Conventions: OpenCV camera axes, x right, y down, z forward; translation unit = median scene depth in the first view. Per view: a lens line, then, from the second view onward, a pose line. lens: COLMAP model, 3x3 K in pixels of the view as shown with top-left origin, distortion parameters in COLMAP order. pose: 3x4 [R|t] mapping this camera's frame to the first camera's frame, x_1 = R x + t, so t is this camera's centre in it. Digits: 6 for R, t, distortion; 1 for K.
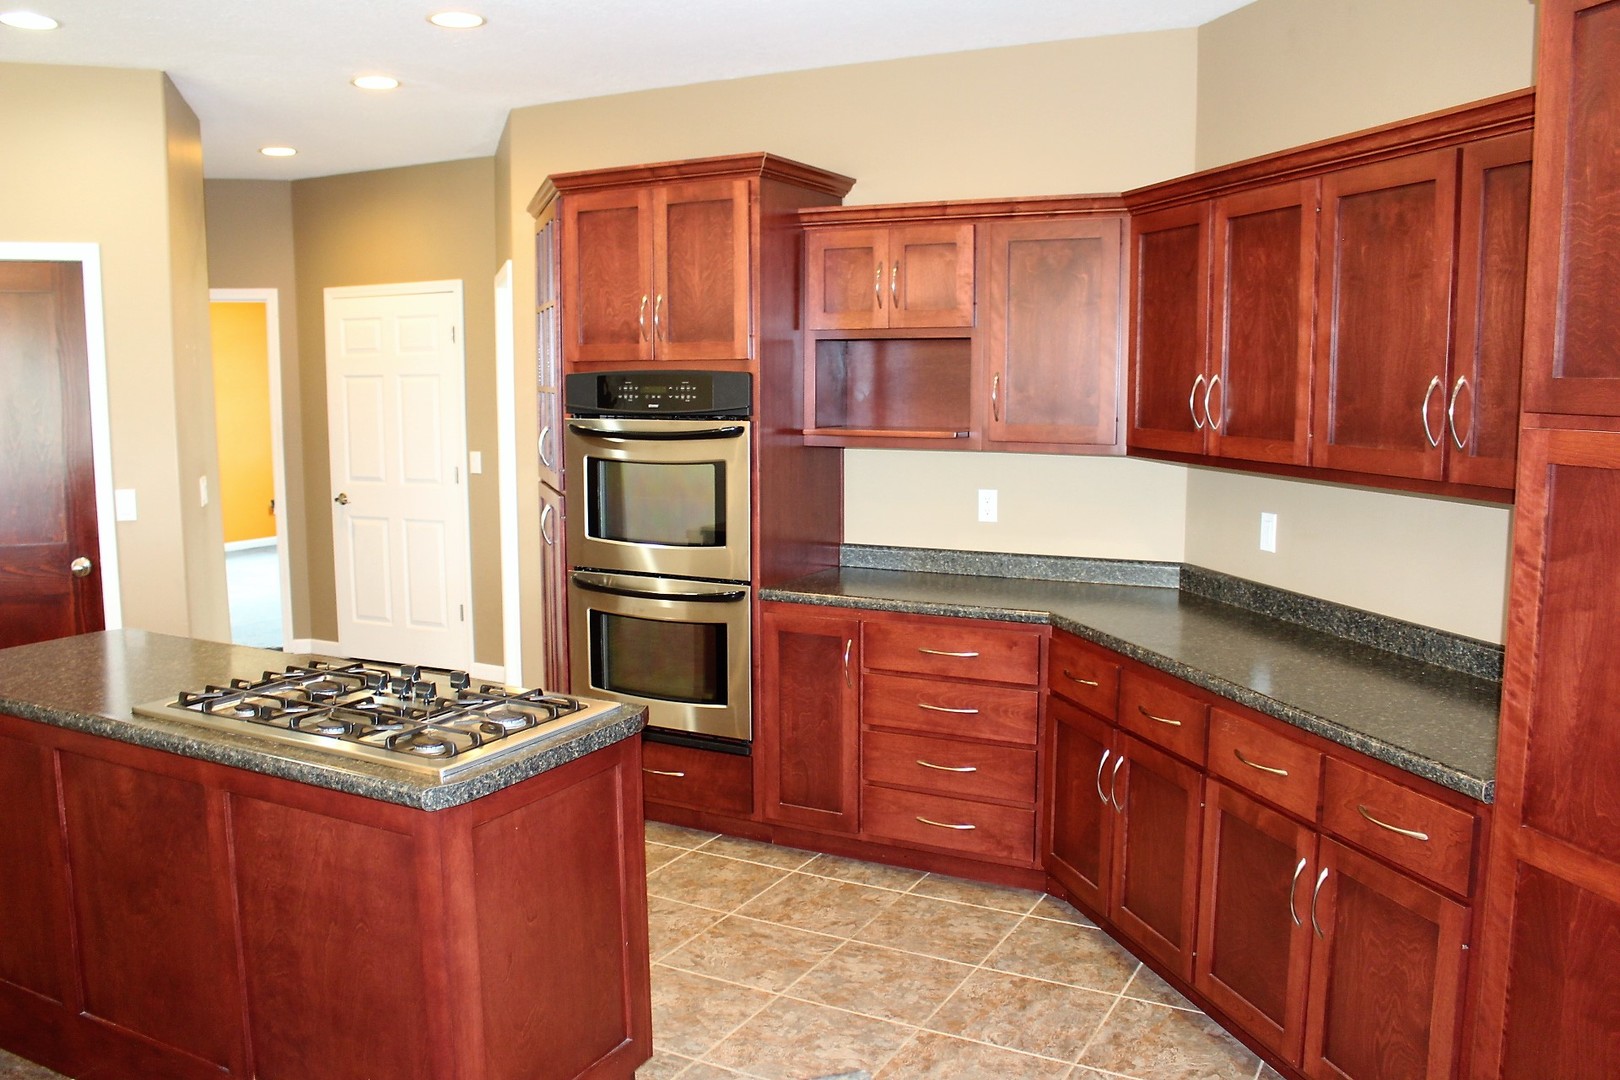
lens RADIAL K [[1329.5, 0, 802.2], [0, 1329.5, 546.0], [0, 0, 1]] dist [-0.159096, 0.132062]
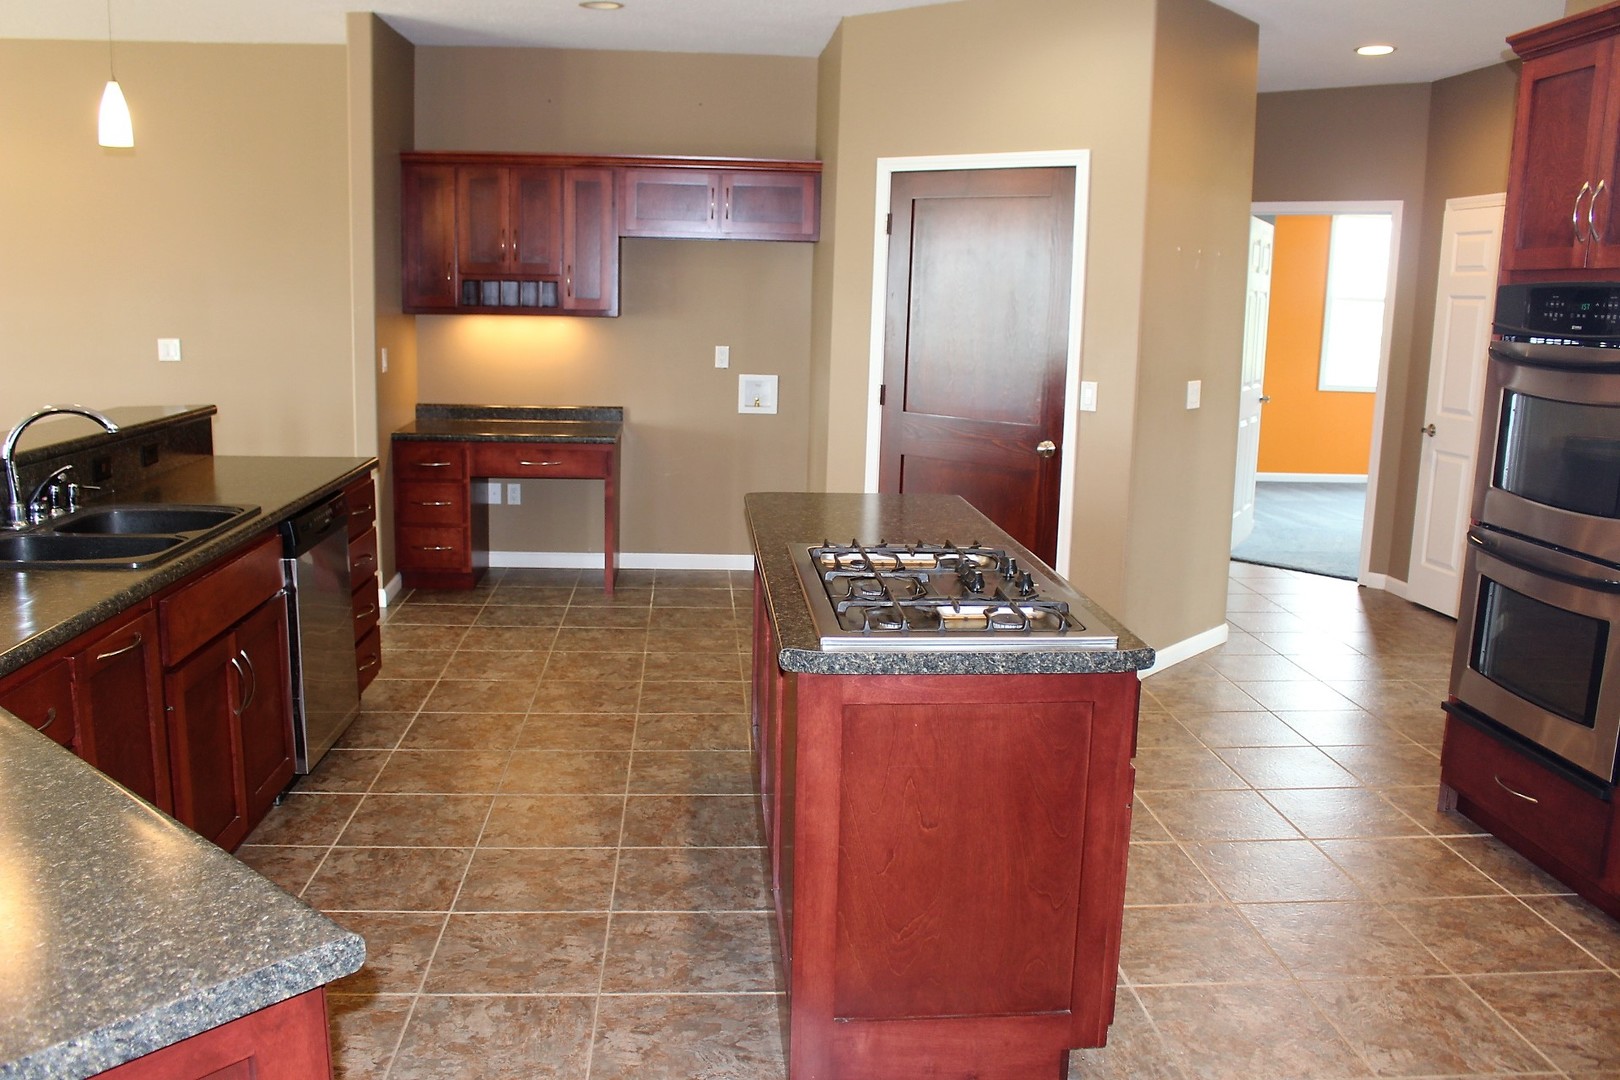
lens RADIAL K [[1329.5, 0, 802.2], [0, 1329.5, 546.0], [0, 0, 1]] dist [-0.159096, 0.132062]
pose [[0.535454, 0.172472, -0.826766, 0.291461], [-0.132505, 0.983959, 0.119448, -0.009470], [0.834105, 0.045592, 0.549718, 0.225992]]
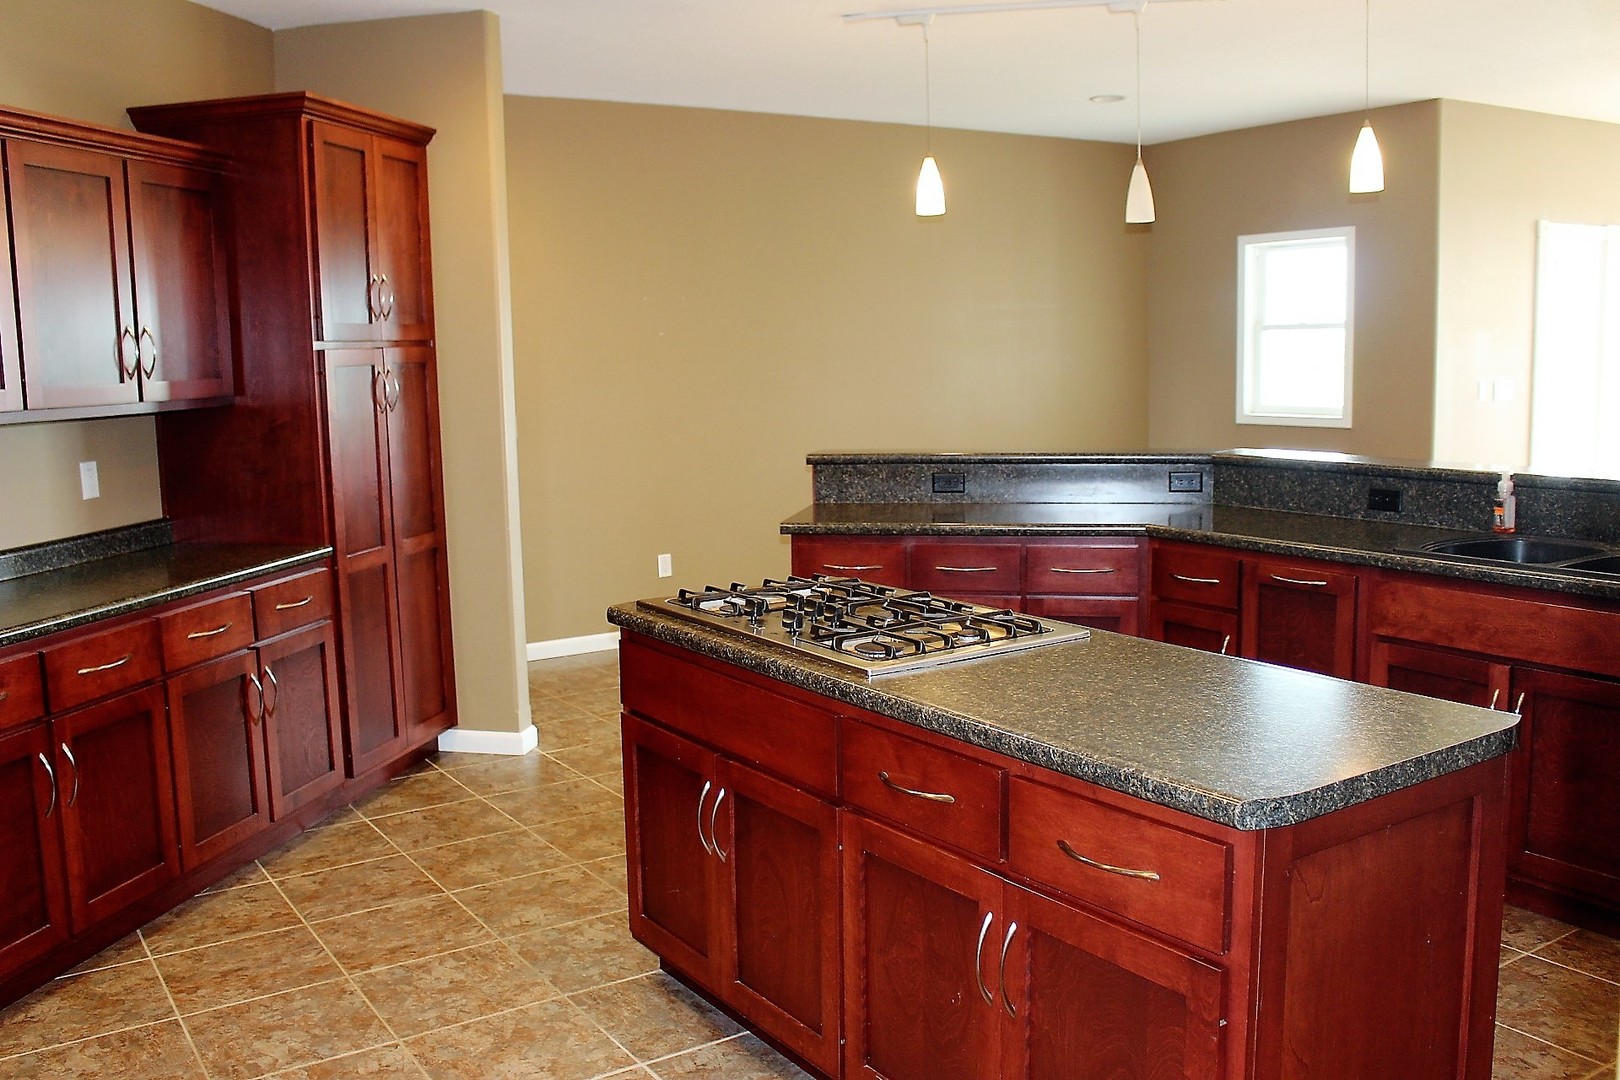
lens RADIAL K [[1409.5, 0, 810.0], [0, 1409.5, 540.0], [0, 0, 1]] dist [0.000852, -0.129150]
pose [[-0.883474, -0.041192, 0.466666, -0.519870], [0.083243, 0.966473, 0.242901, -0.131509], [-0.461026, 0.253443, -0.850425, 1.233499]]
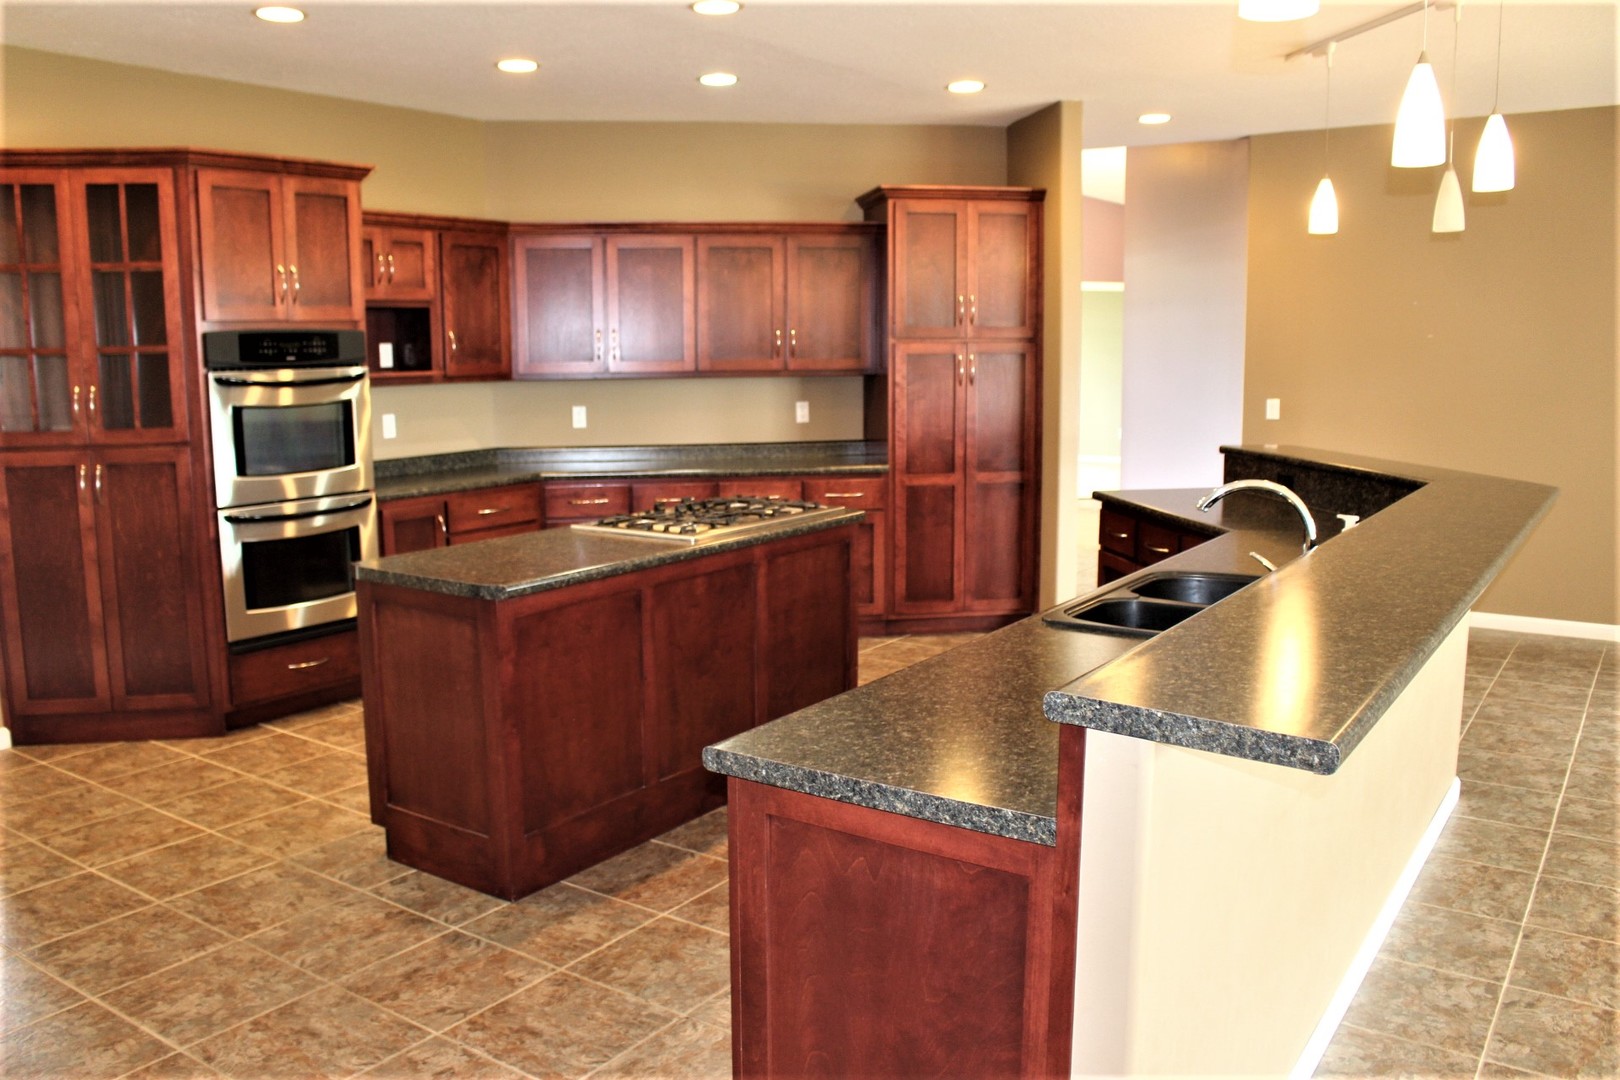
lens RADIAL K [[1329.5, 0, 802.2], [0, 1329.5, 546.0], [0, 0, 1]] dist [-0.159096, 0.132062]
pose [[0.110925, -0.153238, 0.981944, -1.287177], [0.131168, 0.981655, 0.138376, -0.041836], [-0.985135, 0.113450, 0.128990, 0.421021]]
